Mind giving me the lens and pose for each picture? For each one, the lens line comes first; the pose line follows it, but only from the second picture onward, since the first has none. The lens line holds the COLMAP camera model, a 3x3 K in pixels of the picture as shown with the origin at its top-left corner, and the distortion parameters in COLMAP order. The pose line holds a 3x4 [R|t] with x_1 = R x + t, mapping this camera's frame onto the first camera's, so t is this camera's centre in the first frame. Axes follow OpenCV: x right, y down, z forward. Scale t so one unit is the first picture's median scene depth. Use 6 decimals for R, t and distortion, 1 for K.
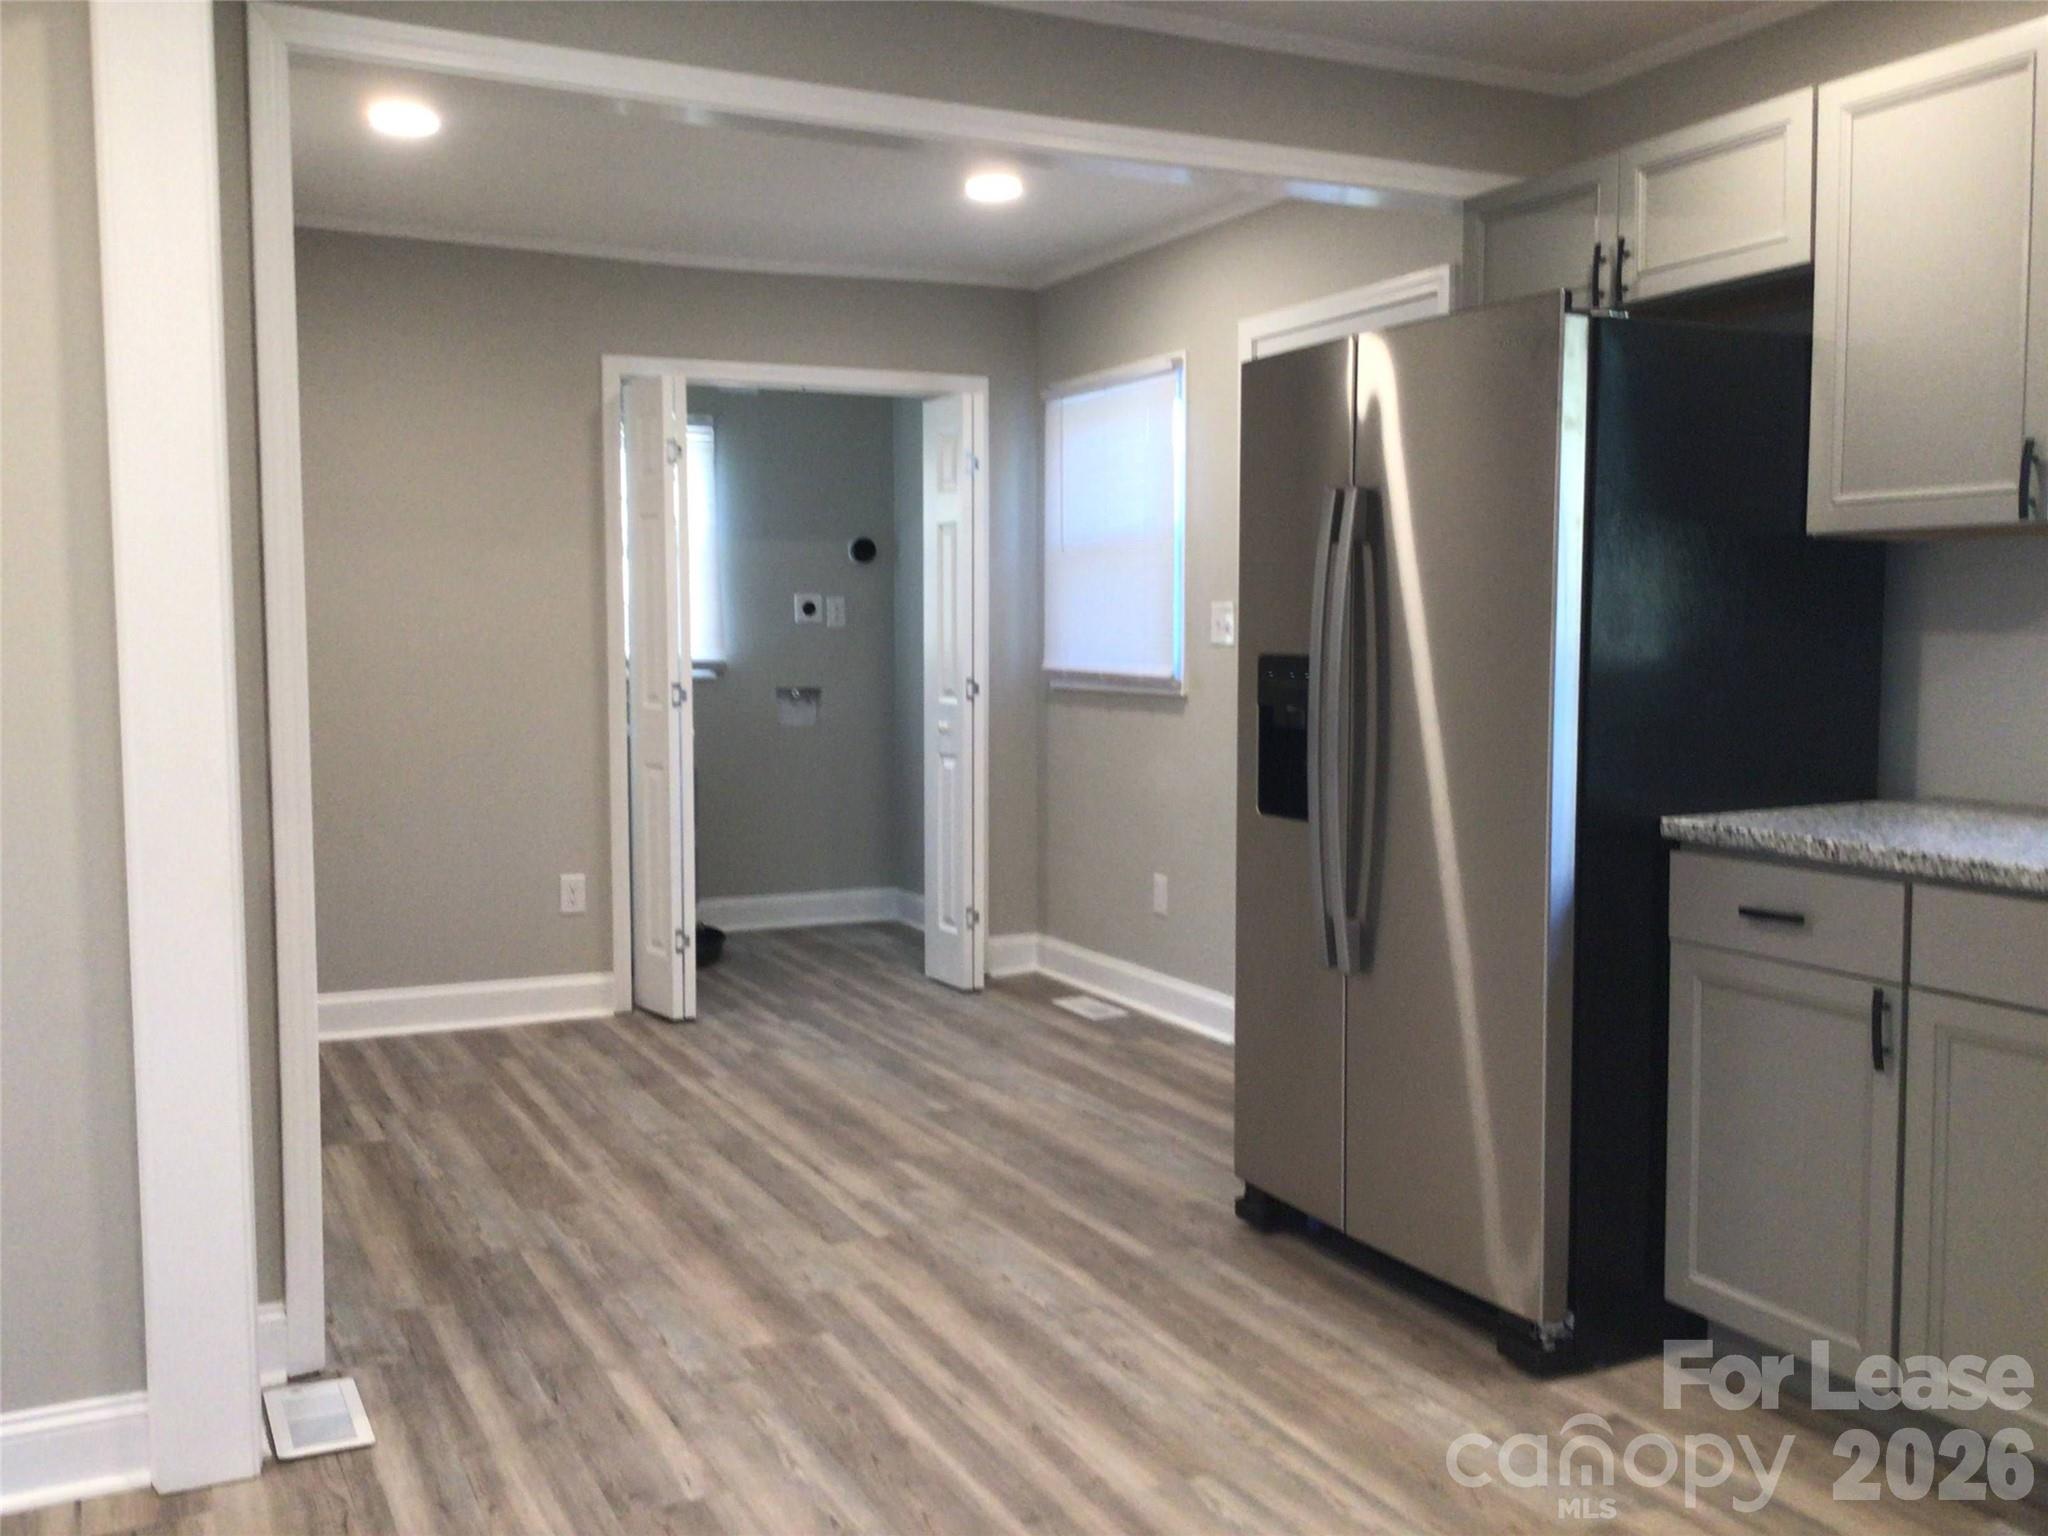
lens RADIAL K [[1821.1, 0, 1022.2], [0, 1821.1, 763.3], [0, 0, 1]] dist [0.020658, -0.001923]
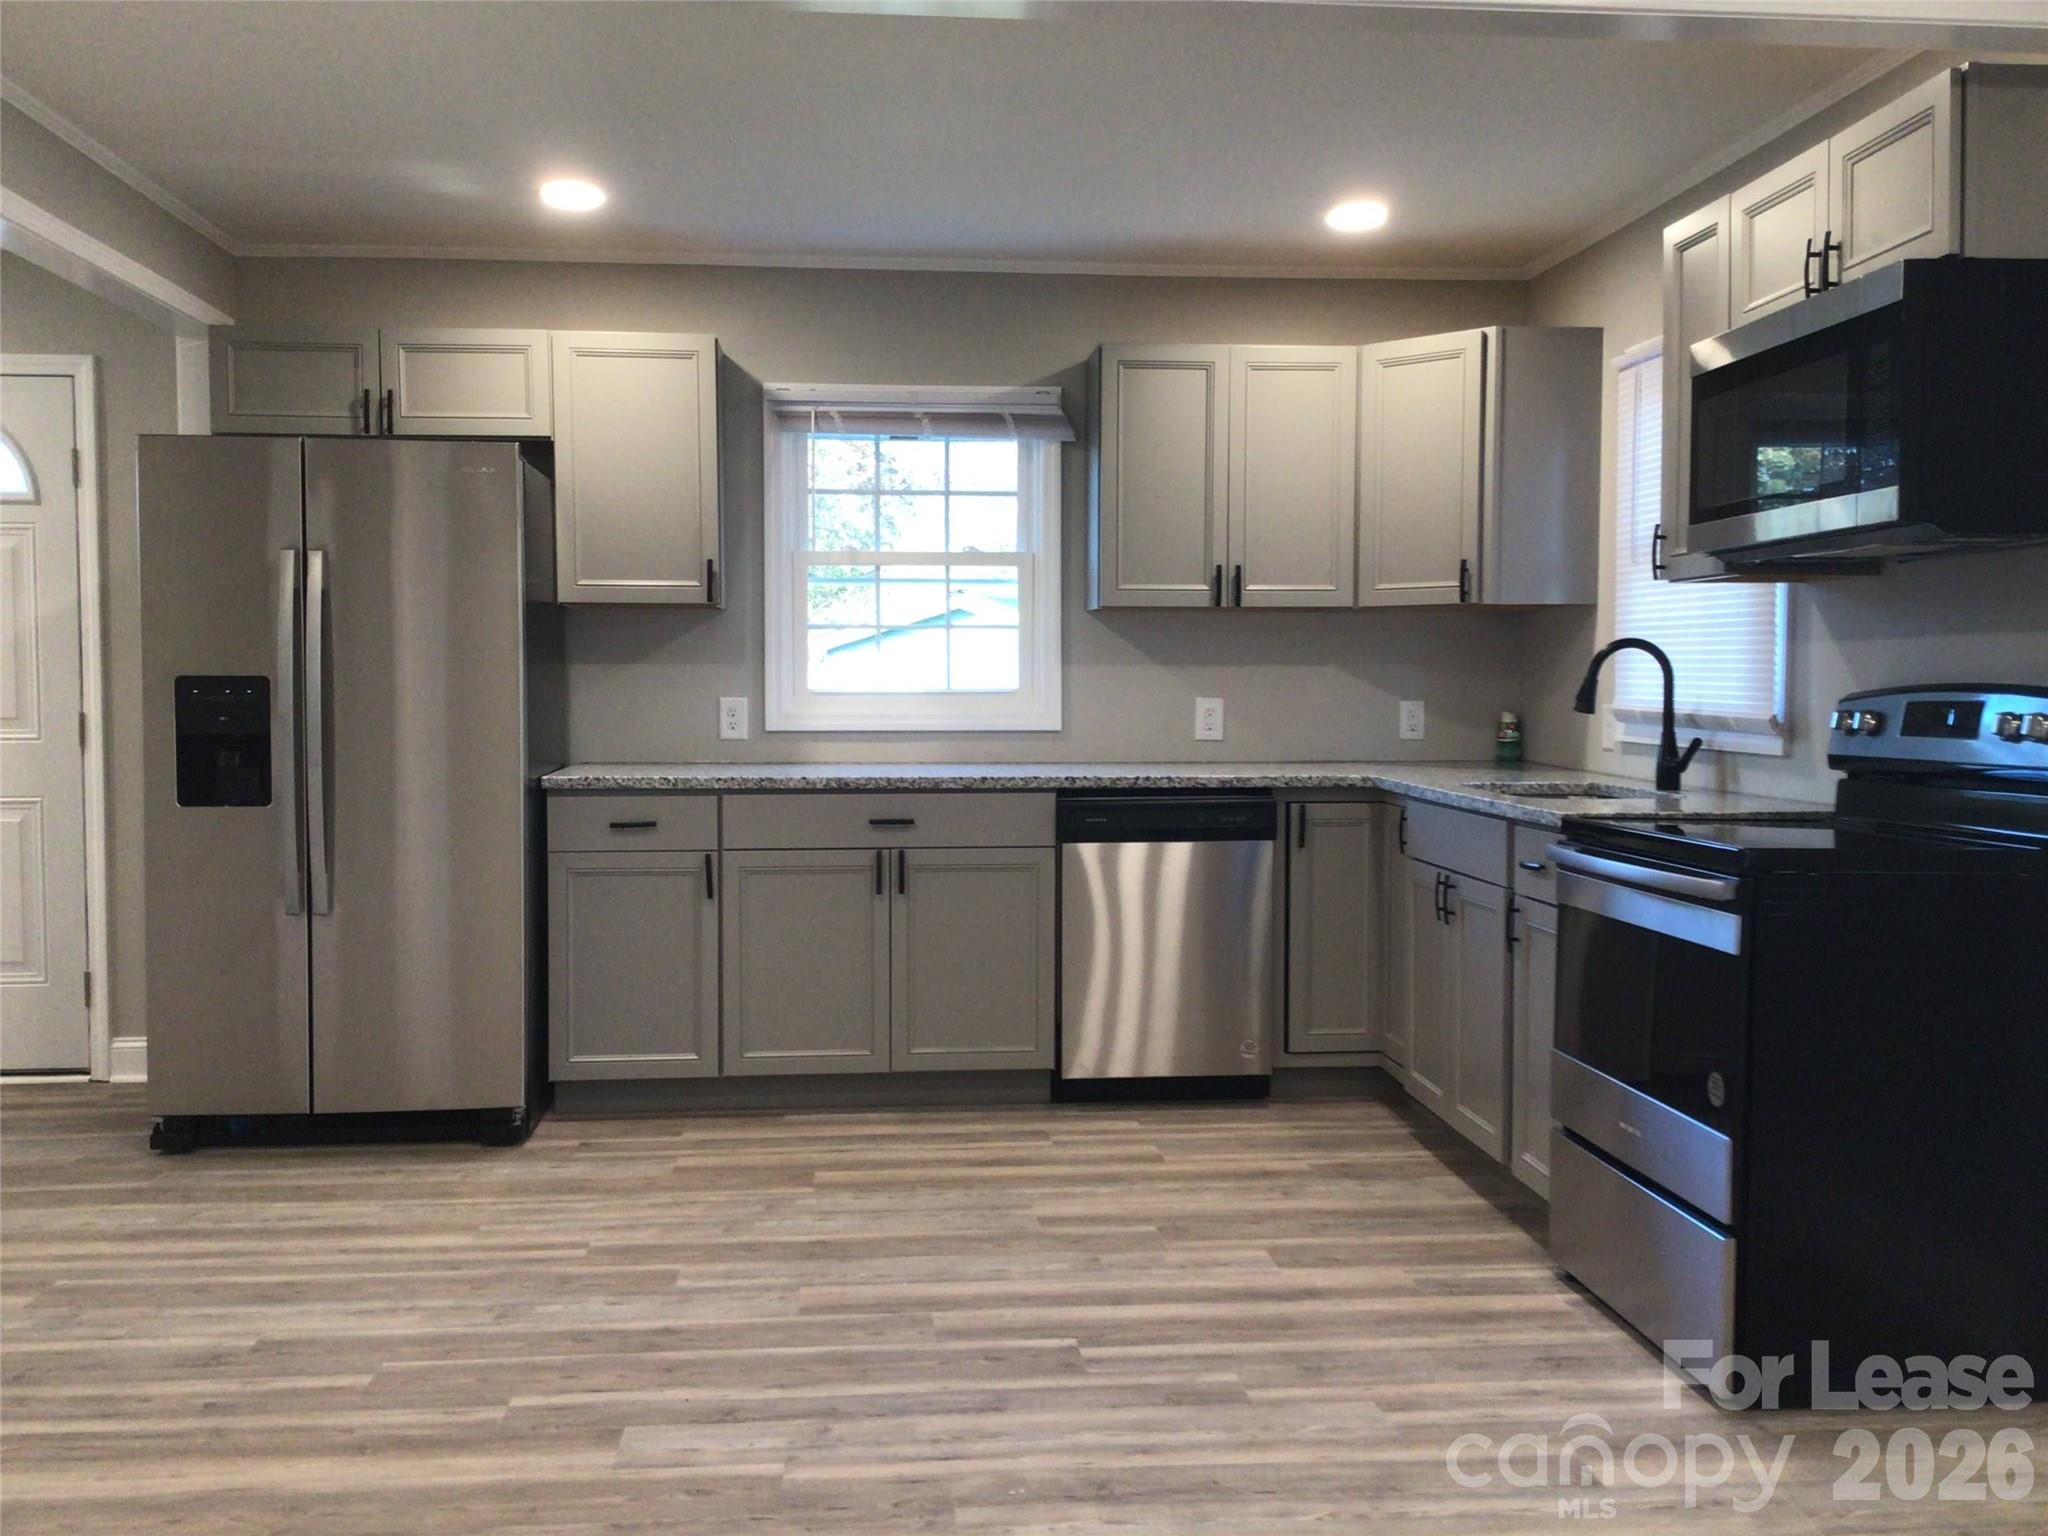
lens RADIAL K [[1821.1, 0, 1023.0], [0, 1821.1, 765.9], [0, 0, 1]] dist [0.020658, -0.001923]
pose [[0.365529, -0.044724, 0.929725, -1.008290], [0.066912, 0.997523, 0.021678, 0.015003], [-0.928392, 0.054285, 0.367616, 0.027224]]
